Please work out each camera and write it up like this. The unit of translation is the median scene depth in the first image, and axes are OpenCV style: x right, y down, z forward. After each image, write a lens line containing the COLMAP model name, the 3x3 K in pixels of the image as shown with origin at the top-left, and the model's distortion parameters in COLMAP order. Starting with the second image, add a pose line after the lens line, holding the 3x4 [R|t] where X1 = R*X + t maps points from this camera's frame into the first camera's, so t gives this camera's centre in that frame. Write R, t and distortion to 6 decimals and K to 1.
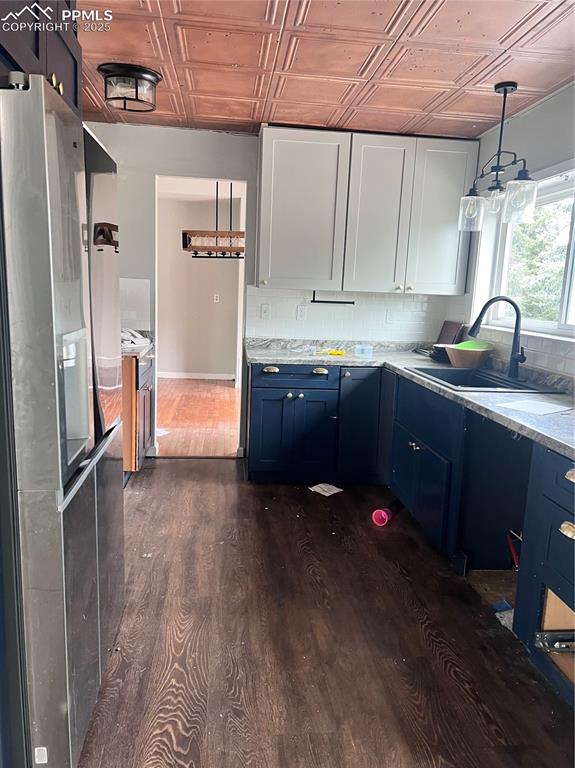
lens RADIAL K [[572.0, 0, 284.2], [0, 572.0, 382.3], [0, 0, 1]] dist [0.004298, -0.013152]
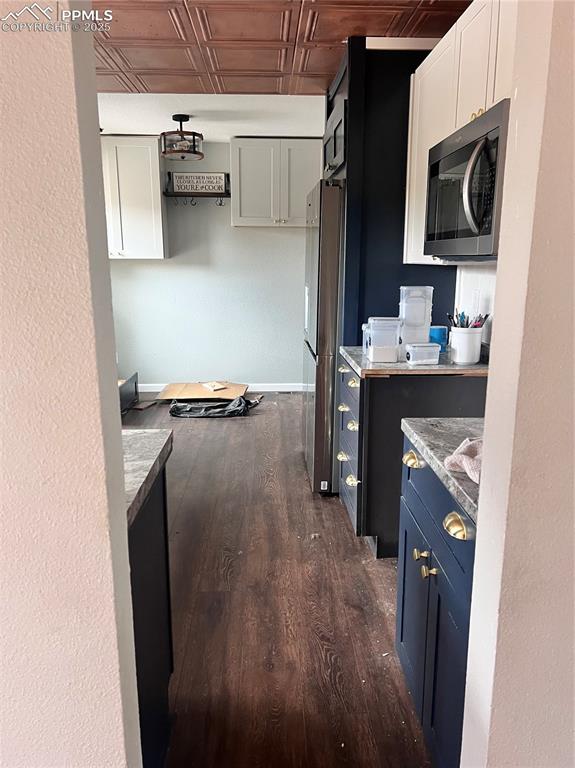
lens RADIAL K [[572.0, 0, 287.3], [0, 572.0, 384.5], [0, 0, 1]] dist [0.004298, -0.013152]
pose [[-0.997087, -0.053859, 0.054007, -0.213108], [-0.029200, 0.923676, 0.382060, -0.304920], [-0.070463, 0.379370, -0.922558, 1.693359]]
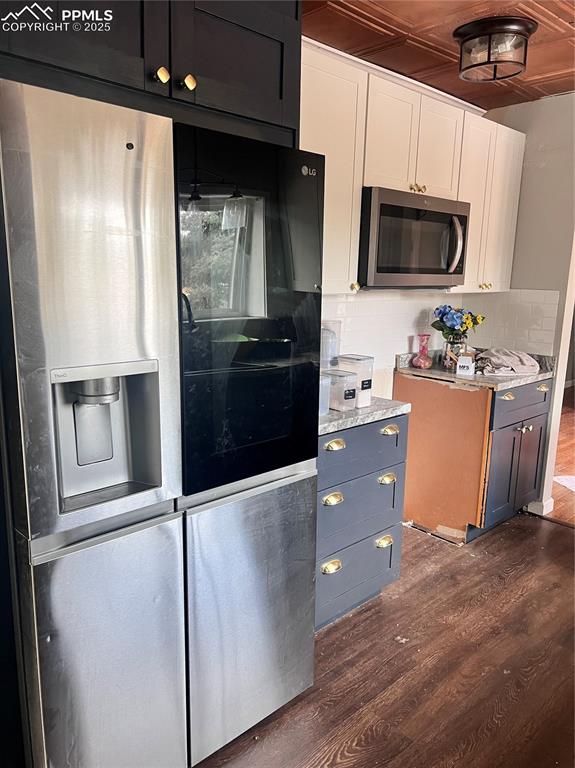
lens RADIAL K [[572.0, 0, 285.0], [0, 572.0, 381.6], [0, 0, 1]] dist [0.004298, -0.013152]
pose [[0.602646, 0.121817, -0.788656, 0.230534], [-0.130478, 0.990022, 0.053217, -0.070368], [0.787270, 0.070832, 0.612527, 0.328568]]
